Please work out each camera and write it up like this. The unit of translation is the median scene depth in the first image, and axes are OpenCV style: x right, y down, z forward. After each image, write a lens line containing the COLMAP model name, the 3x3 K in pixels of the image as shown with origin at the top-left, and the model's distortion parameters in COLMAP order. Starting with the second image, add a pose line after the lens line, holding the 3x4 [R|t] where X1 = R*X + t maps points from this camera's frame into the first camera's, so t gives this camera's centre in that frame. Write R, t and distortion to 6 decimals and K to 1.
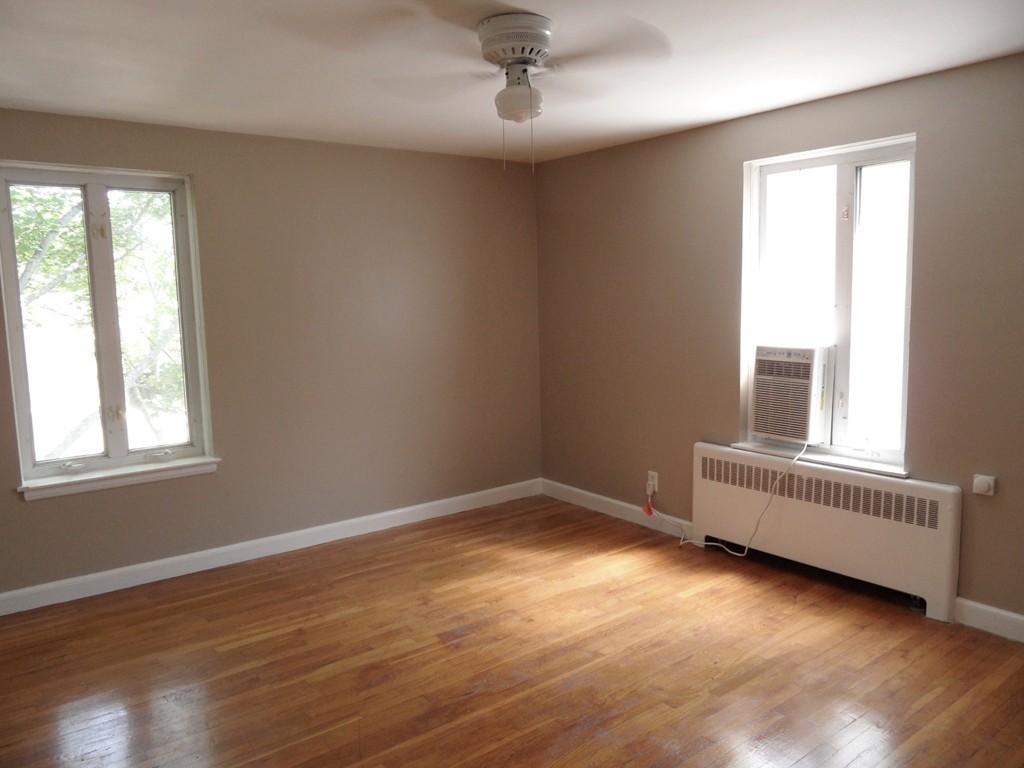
lens RADIAL K [[751.1, 0, 512.0], [0, 751.1, 384.0], [0, 0, 1]] dist [-0.009014, 0.001648]
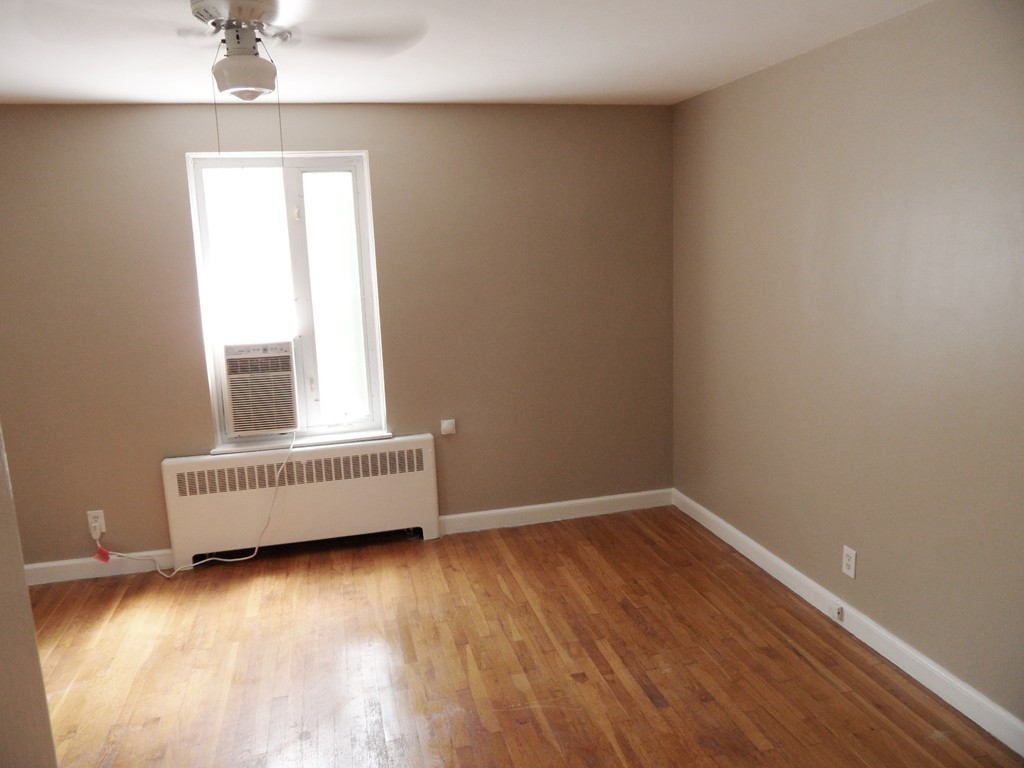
lens RADIAL K [[751.1, 0, 512.0], [0, 751.1, 384.0], [0, 0, 1]] dist [-0.009014, 0.001648]
pose [[0.422320, -0.166354, 0.891051, -0.408519], [0.140599, 0.983140, 0.116909, -0.066013], [-0.895476, 0.075908, 0.438589, 0.253440]]
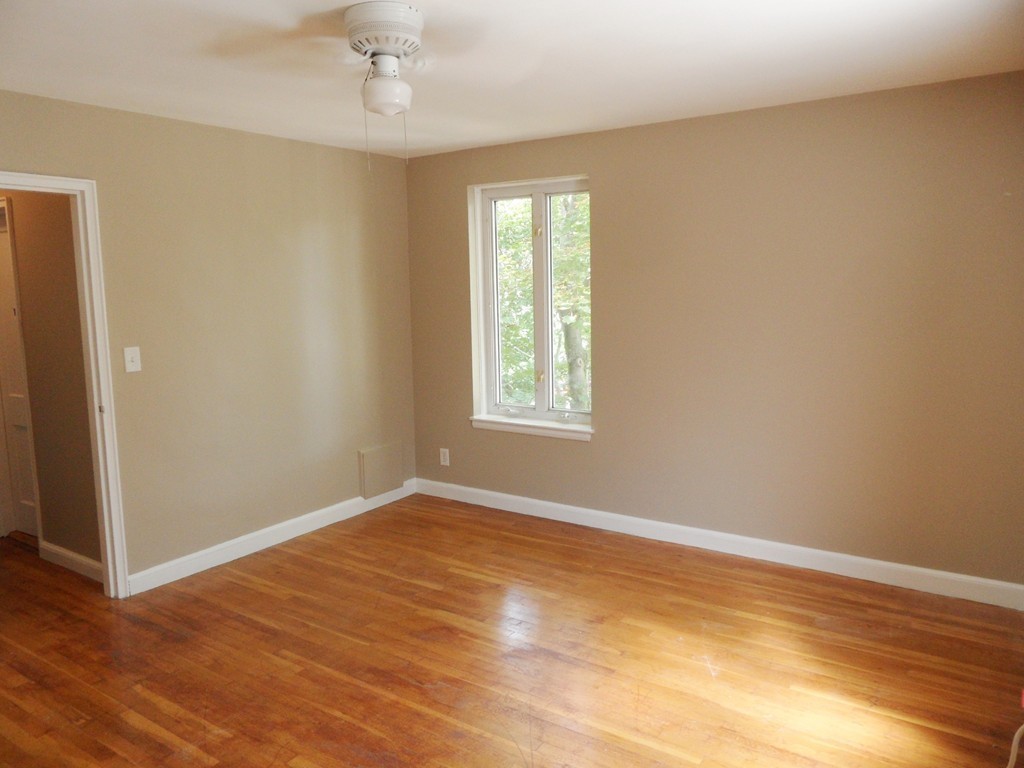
lens RADIAL K [[765.0, 0, 512.0], [0, 765.0, 384.0], [0, 0, 1]] dist [-0.006144, 0.008883]
pose [[0.290570, 0.136473, -0.947071, 0.665486], [-0.101062, 0.988618, 0.111453, -0.085825], [0.951502, 0.063327, 0.301055, 0.571852]]
